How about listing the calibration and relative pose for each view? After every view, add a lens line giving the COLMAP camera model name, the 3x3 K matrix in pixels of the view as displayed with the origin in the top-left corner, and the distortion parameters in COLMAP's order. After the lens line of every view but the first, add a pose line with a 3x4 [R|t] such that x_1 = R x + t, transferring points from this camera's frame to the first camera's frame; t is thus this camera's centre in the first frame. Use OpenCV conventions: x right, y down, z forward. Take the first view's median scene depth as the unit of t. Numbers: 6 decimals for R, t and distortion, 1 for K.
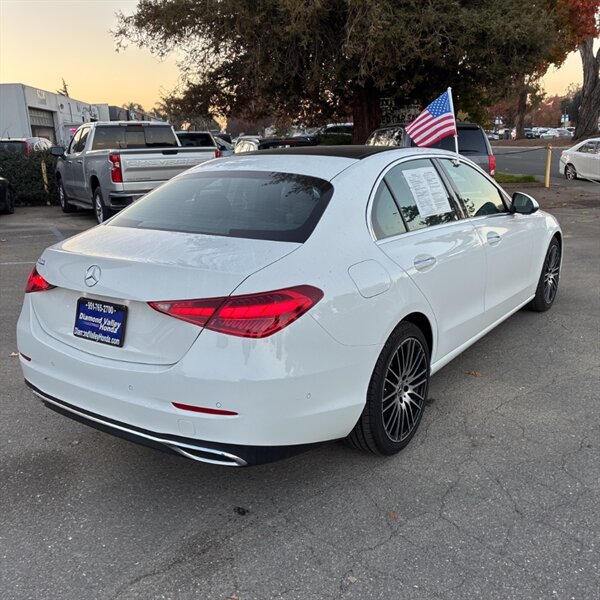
lens RADIAL K [[608.1, 0, 297.6], [0, 608.1, 291.7], [0, 0, 1]] dist [0.023454, 0.006142]
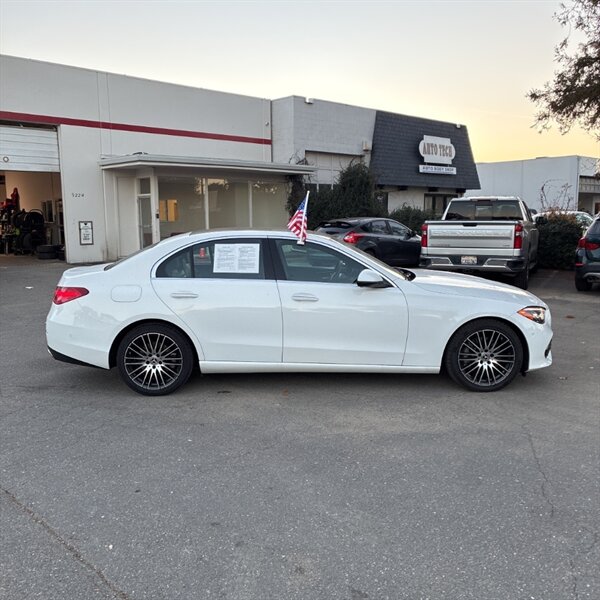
lens RADIAL K [[608.1, 0, 297.6], [0, 608.1, 291.7], [0, 0, 1]] dist [0.023454, 0.006142]
pose [[0.595161, 0.126565, -0.793577, 0.550440], [-0.204906, 0.978779, 0.002428, -0.039979], [0.777044, 0.161164, 0.608465, 0.058708]]
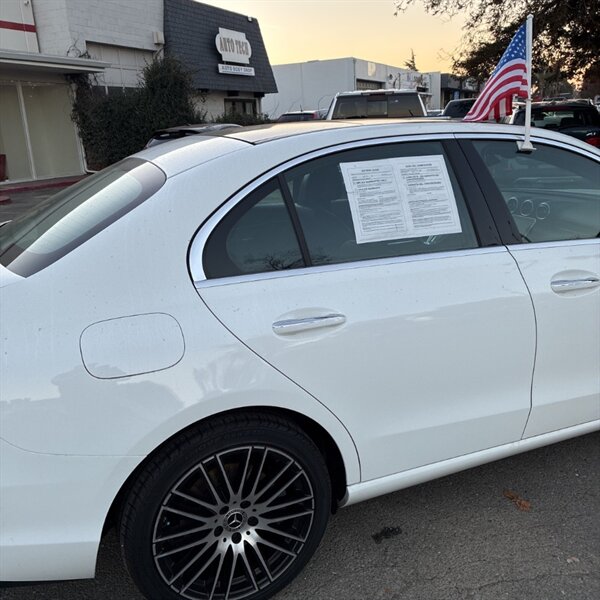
lens RADIAL K [[608.1, 0, 297.6], [0, 608.1, 291.7], [0, 0, 1]] dist [0.023454, 0.006142]
pose [[0.860866, 0.128050, -0.492455, 0.149775], [-0.103842, 0.991661, 0.076327, -0.037555], [0.498122, -0.014570, 0.866984, 0.149193]]
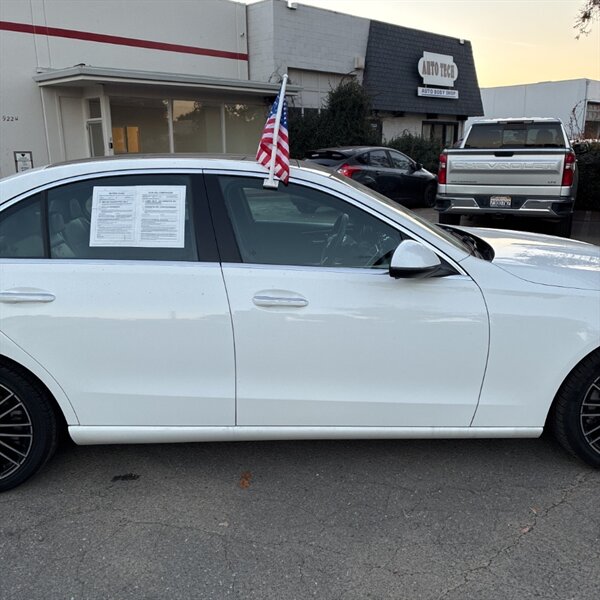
lens RADIAL K [[609.4, 0, 300.0], [0, 609.4, 300.0], [0, 0, 1]] dist [0.015289, 0.024133]
pose [[0.618467, 0.215563, -0.755666, 0.330792], [-0.200954, 0.973049, 0.113105, -0.065979], [0.759682, 0.081903, 0.645117, 0.230271]]
